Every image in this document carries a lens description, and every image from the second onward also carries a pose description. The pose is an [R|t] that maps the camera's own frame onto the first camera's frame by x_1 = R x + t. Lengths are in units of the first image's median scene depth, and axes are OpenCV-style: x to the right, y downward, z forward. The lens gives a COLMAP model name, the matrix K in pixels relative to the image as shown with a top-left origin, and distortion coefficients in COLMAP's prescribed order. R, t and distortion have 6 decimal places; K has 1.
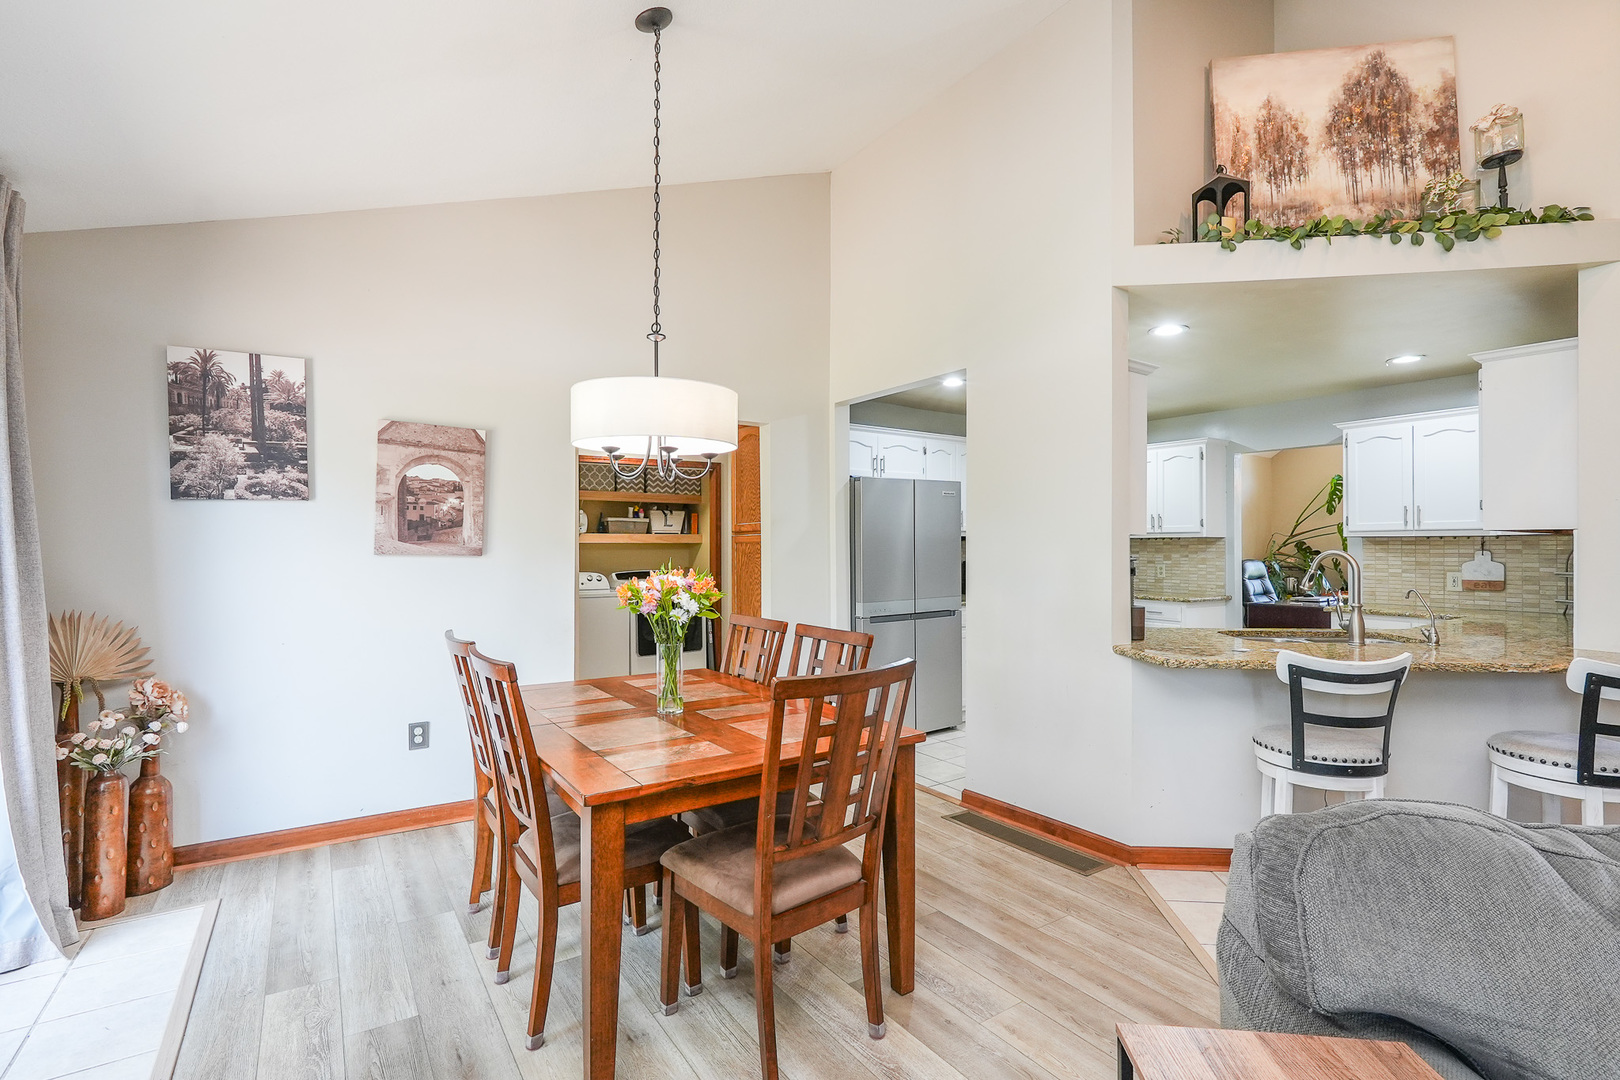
lens RADIAL K [[737.4, 0, 805.3], [0, 737.4, 541.6], [0, 0, 1]] dist [-0.022113, 0.006231]
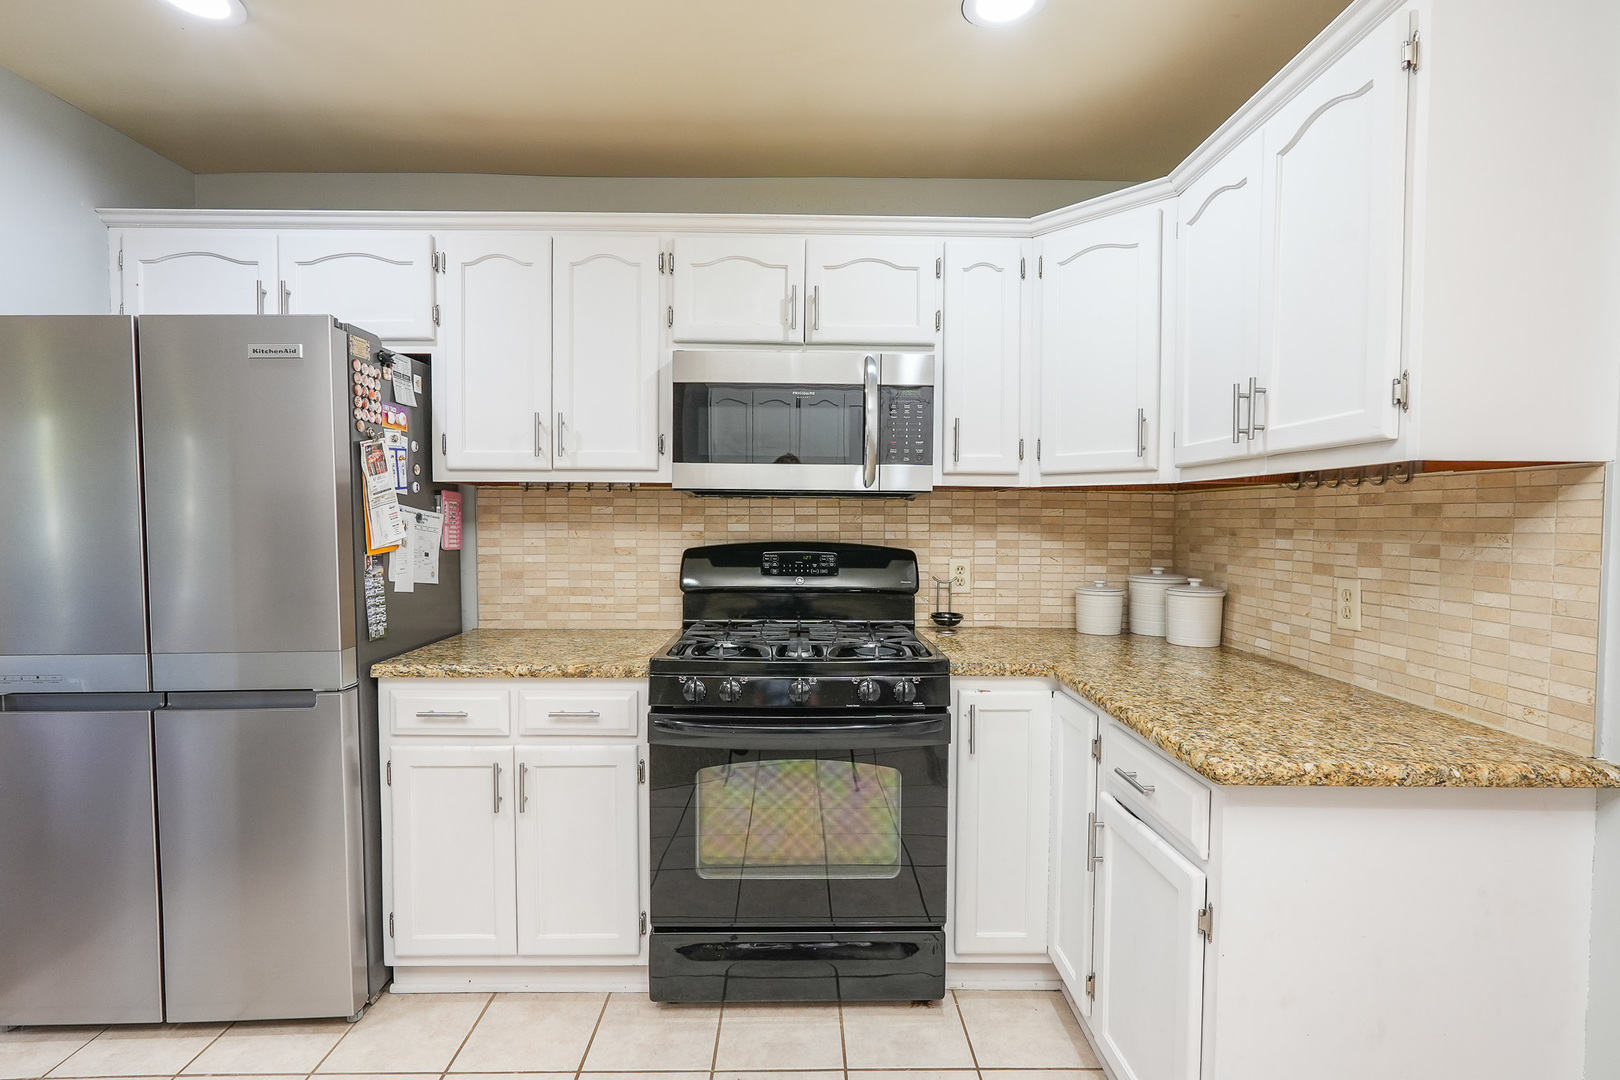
lens RADIAL K [[737.4, 0, 812.8], [0, 737.4, 539.2], [0, 0, 1]] dist [-0.022113, 0.006231]
pose [[0.838673, 0.020337, -0.544256, 0.500829], [-0.000815, 0.999348, 0.036085, 0.007709], [0.544635, -0.029819, 0.838143, 0.723746]]
